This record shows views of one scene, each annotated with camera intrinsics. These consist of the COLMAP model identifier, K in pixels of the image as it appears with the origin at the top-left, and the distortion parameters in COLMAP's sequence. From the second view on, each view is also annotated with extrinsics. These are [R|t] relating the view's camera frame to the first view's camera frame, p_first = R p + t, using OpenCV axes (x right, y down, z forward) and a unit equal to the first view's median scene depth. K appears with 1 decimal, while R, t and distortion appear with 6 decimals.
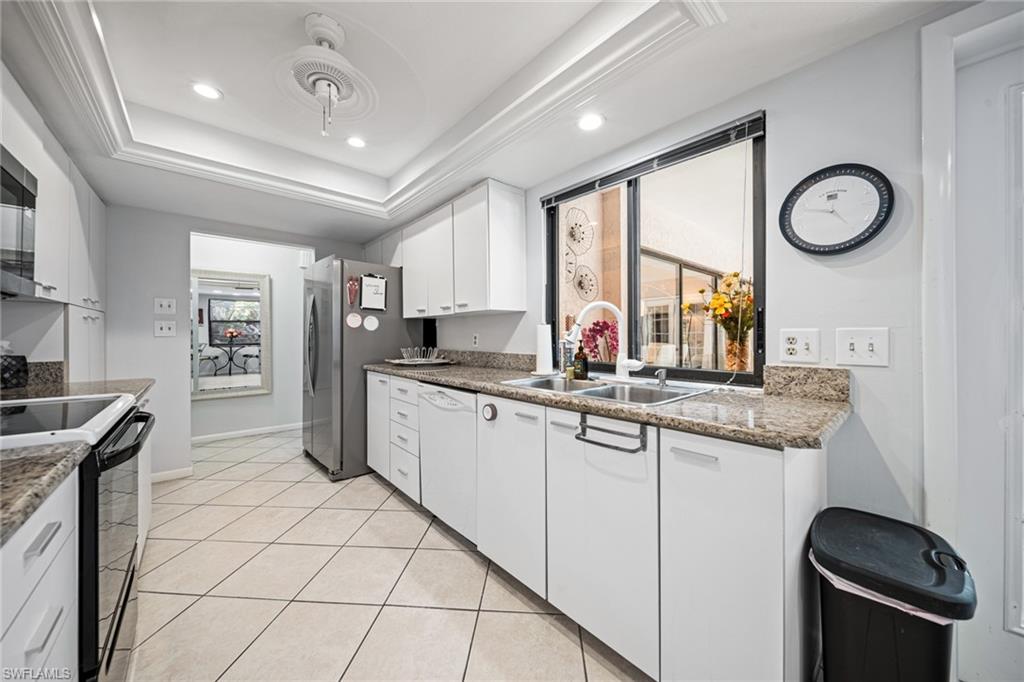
lens RADIAL K [[355.7, 0, 518.1], [0, 355.7, 334.6], [0, 0, 1]] dist [-0.001973, -0.000288]
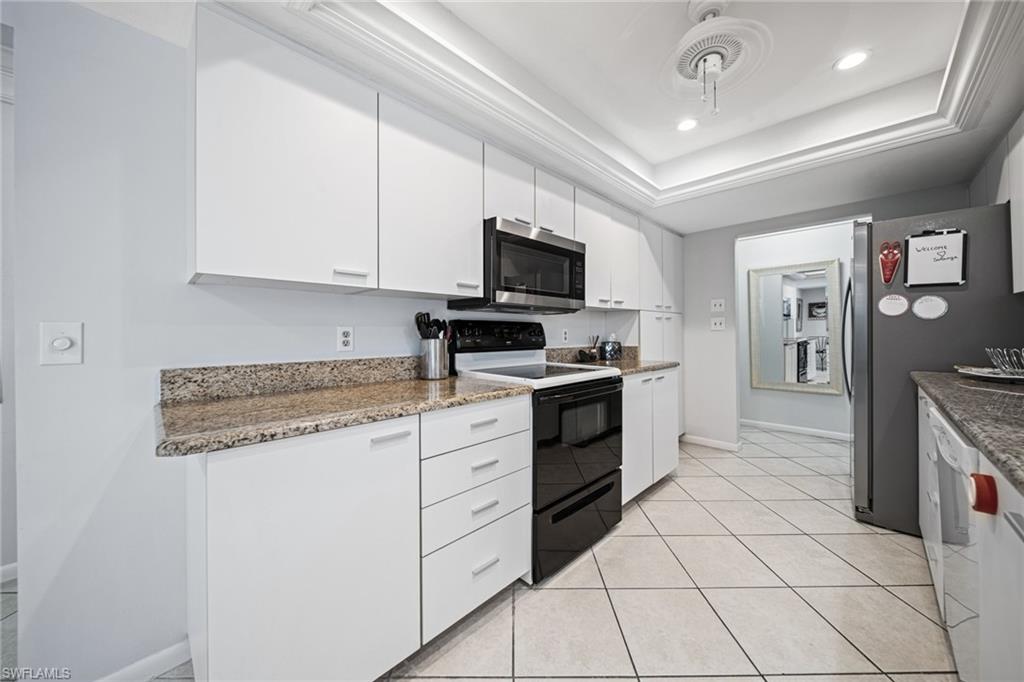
lens RADIAL K [[360.2, 0, 513.1], [0, 360.2, 331.6], [0, 0, 1]] dist [-0.004070, -0.000226]
pose [[0.059596, -0.003380, -0.998217, 0.244228], [0.013115, 0.999911, -0.002603, 0.004470], [0.998136, -0.012936, 0.059635, 0.275360]]
